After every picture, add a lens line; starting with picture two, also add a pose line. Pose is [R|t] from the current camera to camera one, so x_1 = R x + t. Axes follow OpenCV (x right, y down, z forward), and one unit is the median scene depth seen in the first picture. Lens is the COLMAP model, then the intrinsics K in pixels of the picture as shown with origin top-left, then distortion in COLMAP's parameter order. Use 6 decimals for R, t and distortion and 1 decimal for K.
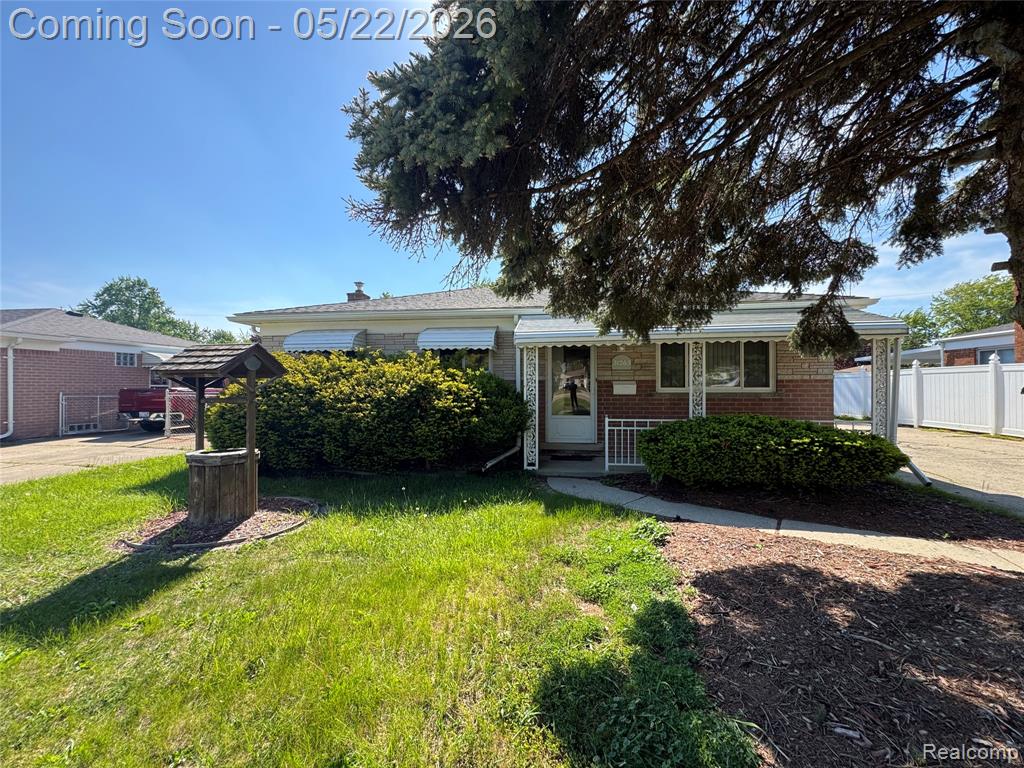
lens RADIAL K [[413.7, 0, 512.0], [0, 413.7, 384.0], [0, 0, 1]] dist [0.017138, 0.000156]
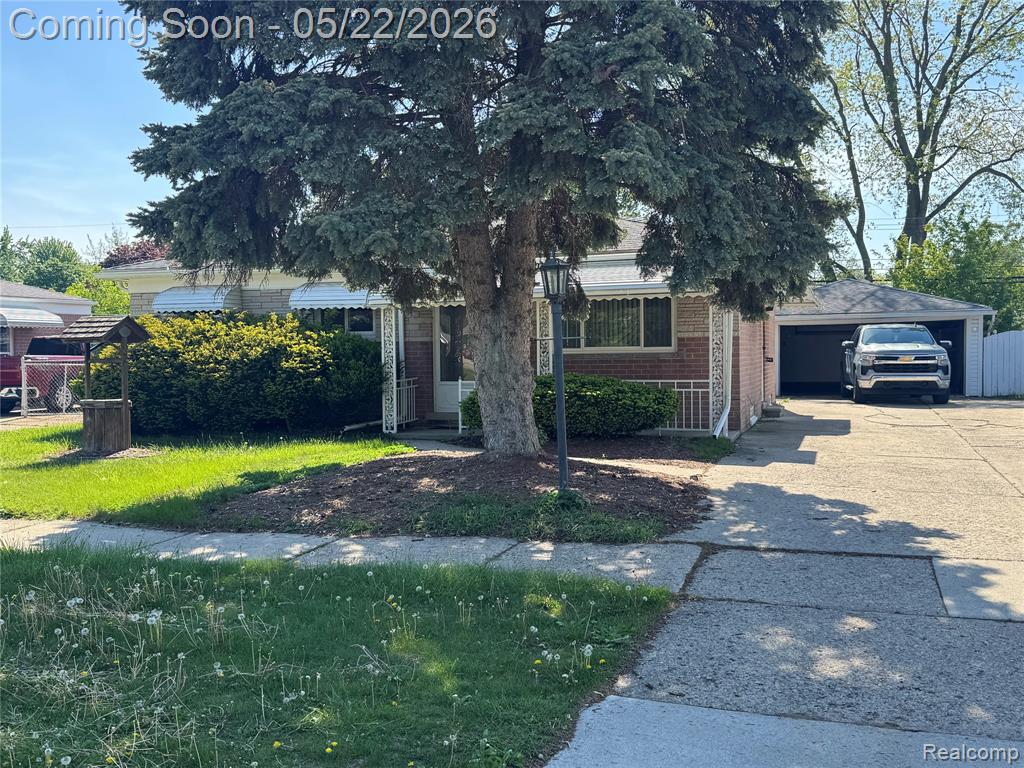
lens RADIAL K [[961.0, 0, 512.0], [0, 961.0, 384.0], [0, 0, 1]] dist [0.082345, -0.016257]
pose [[0.985437, -0.003729, -0.169999, 0.777786], [0.010099, 0.999278, 0.036622, 0.010854], [0.169740, -0.037806, 0.984763, -1.284955]]
